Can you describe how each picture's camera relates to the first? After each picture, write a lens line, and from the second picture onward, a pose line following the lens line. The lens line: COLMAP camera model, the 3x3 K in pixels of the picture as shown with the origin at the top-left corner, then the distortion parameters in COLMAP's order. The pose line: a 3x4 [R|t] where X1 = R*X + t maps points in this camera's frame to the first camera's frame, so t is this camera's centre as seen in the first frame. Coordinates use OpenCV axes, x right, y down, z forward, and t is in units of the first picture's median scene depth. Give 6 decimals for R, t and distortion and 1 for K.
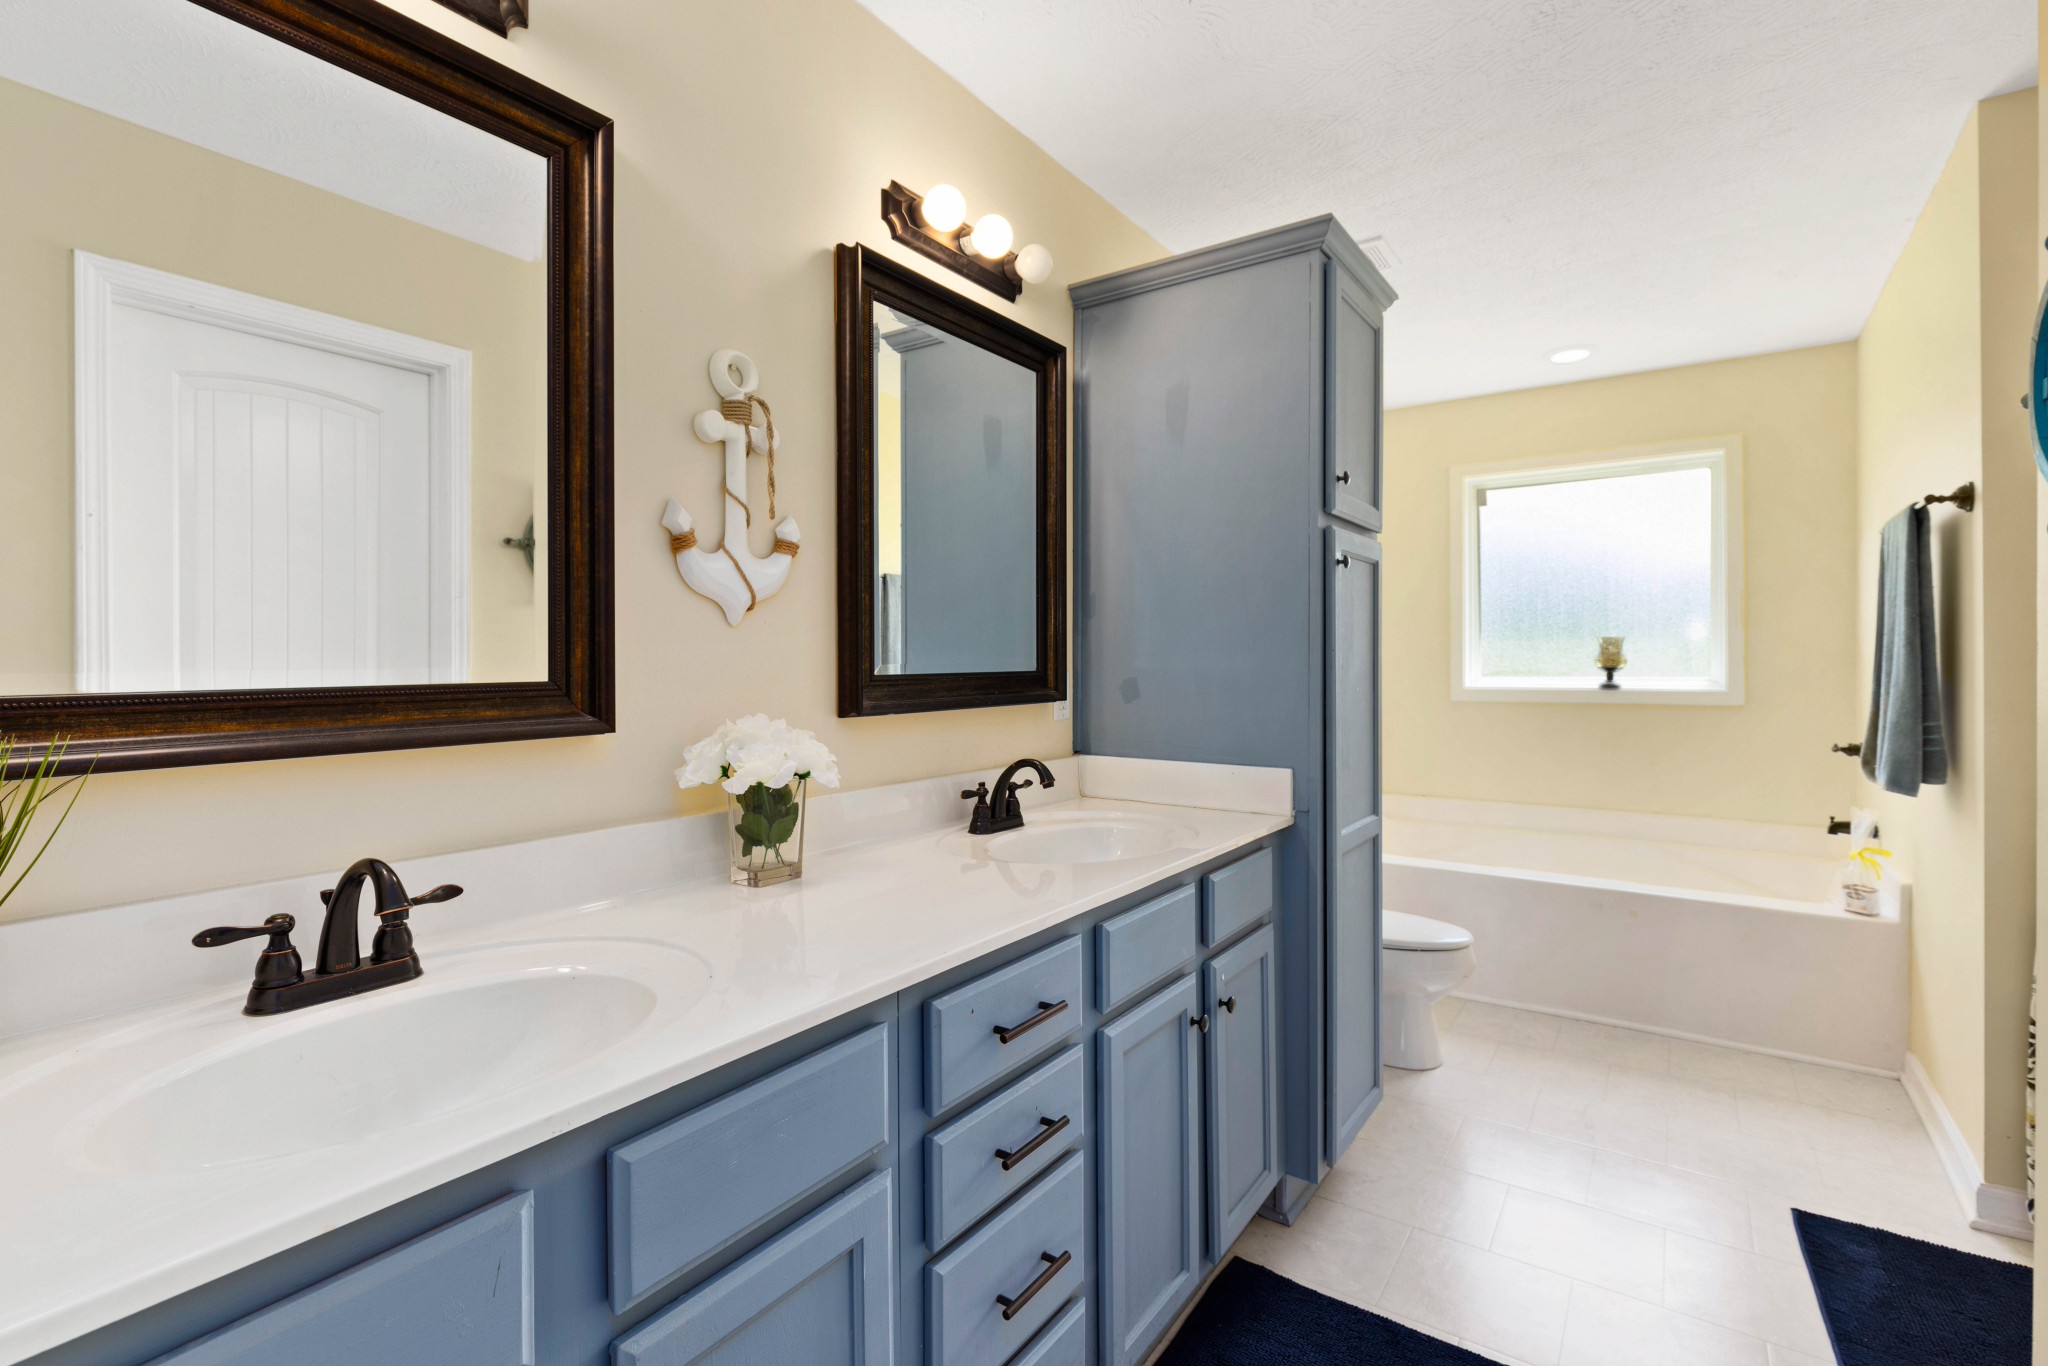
lens RADIAL K [[923.4, 0, 1024.0], [0, 923.4, 683.0], [0, 0, 1]] dist [0.002081, -0.000105]
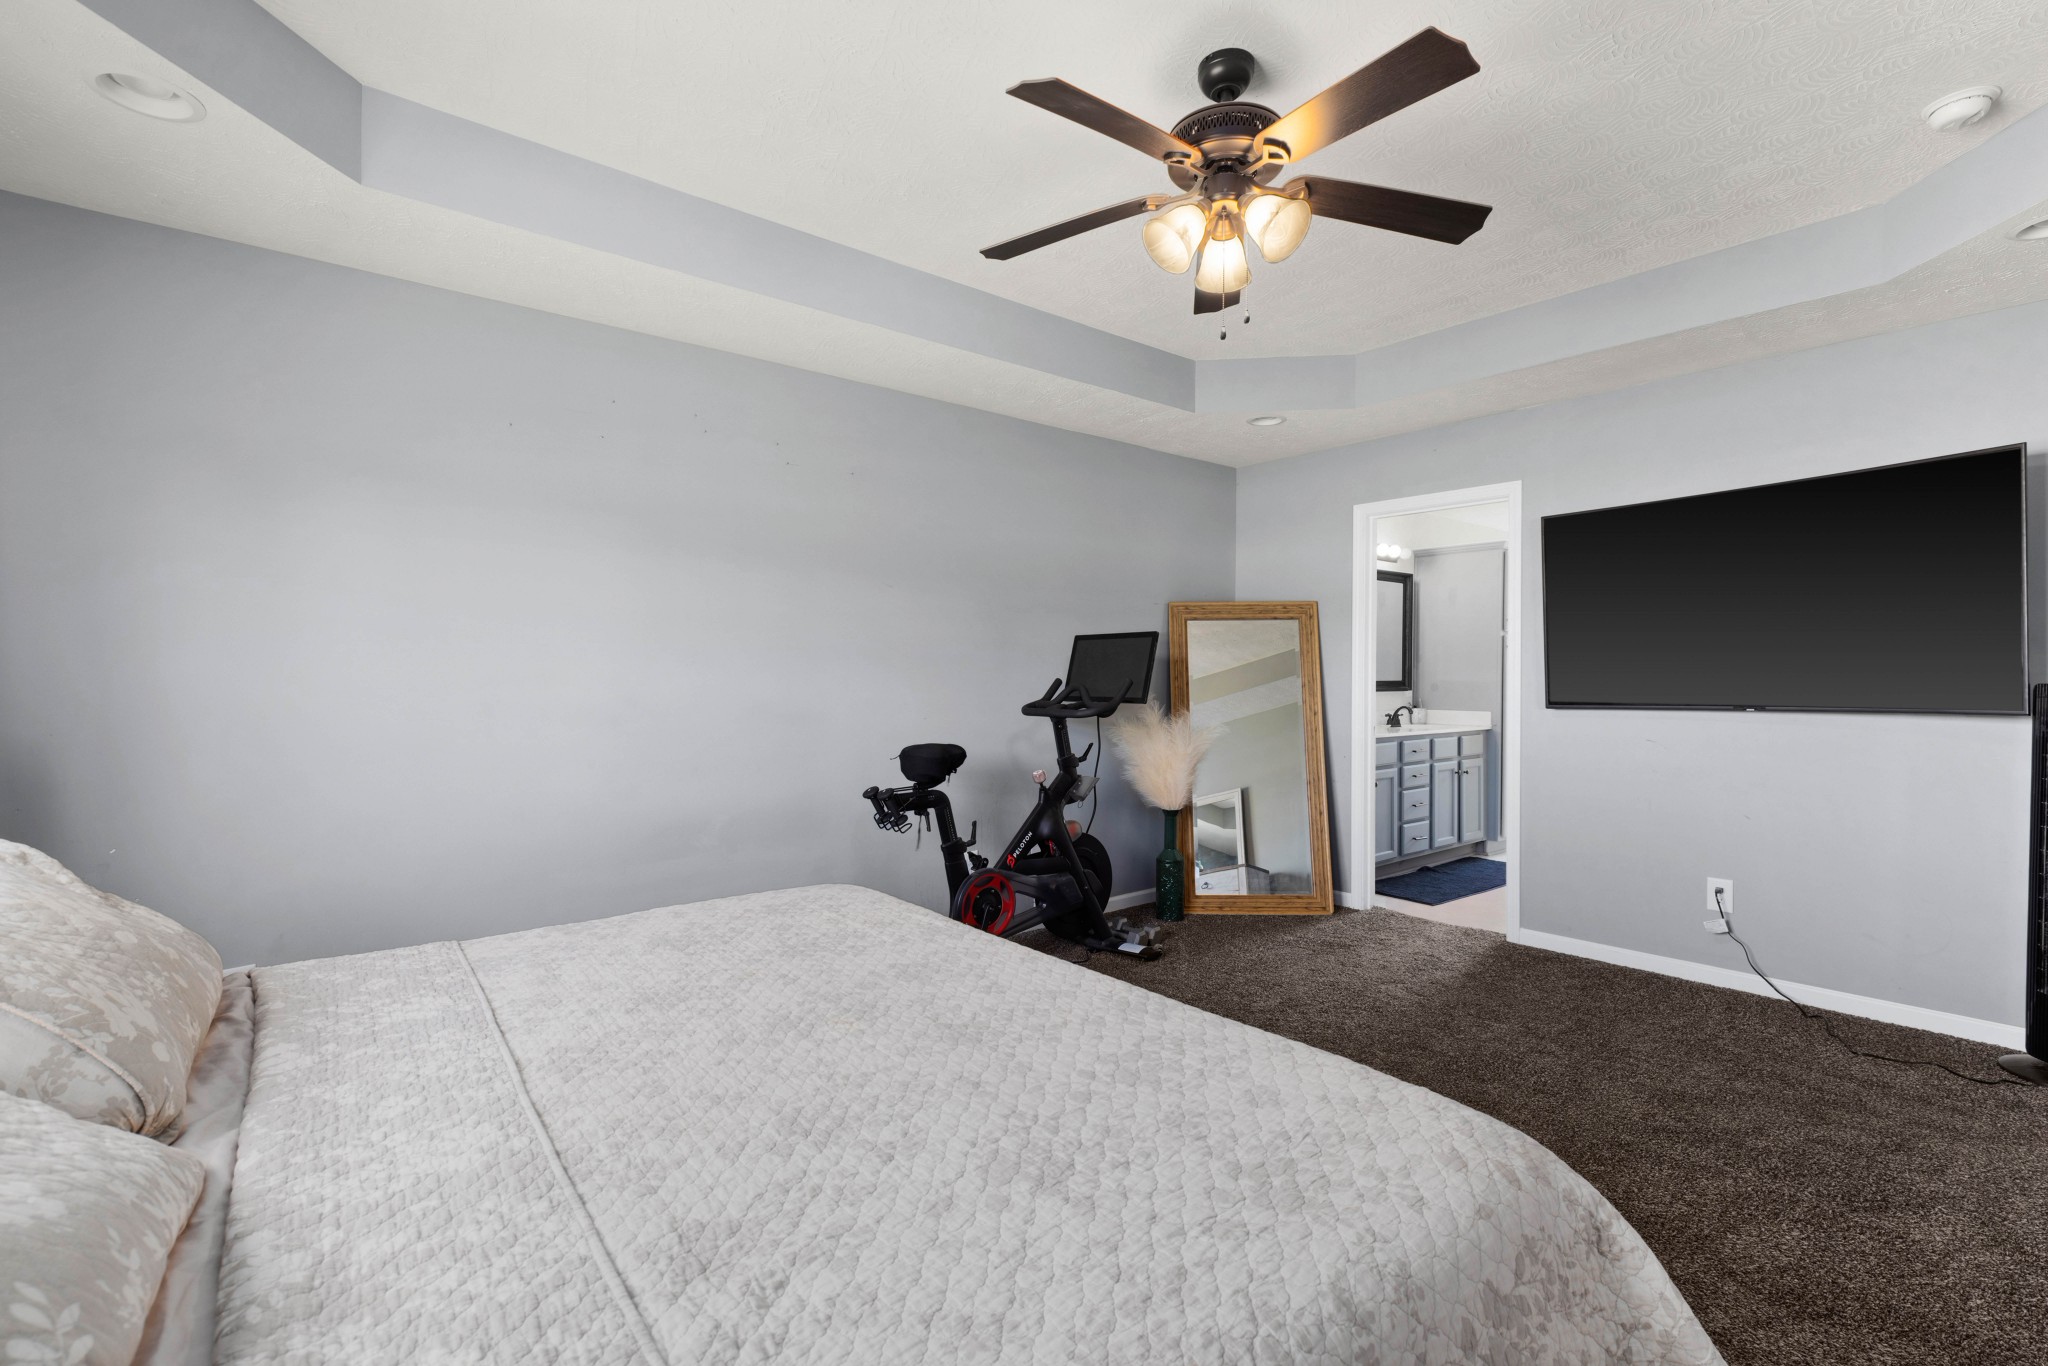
lens RADIAL K [[923.4, 0, 1024.0], [0, 923.4, 683.0], [0, 0, 1]] dist [0.002081, -0.000105]
pose [[0.961337, 0.006616, -0.275296, -0.439033], [-0.008650, 0.999944, -0.006172, 0.033396], [0.275239, 0.008315, 0.961340, -2.865788]]
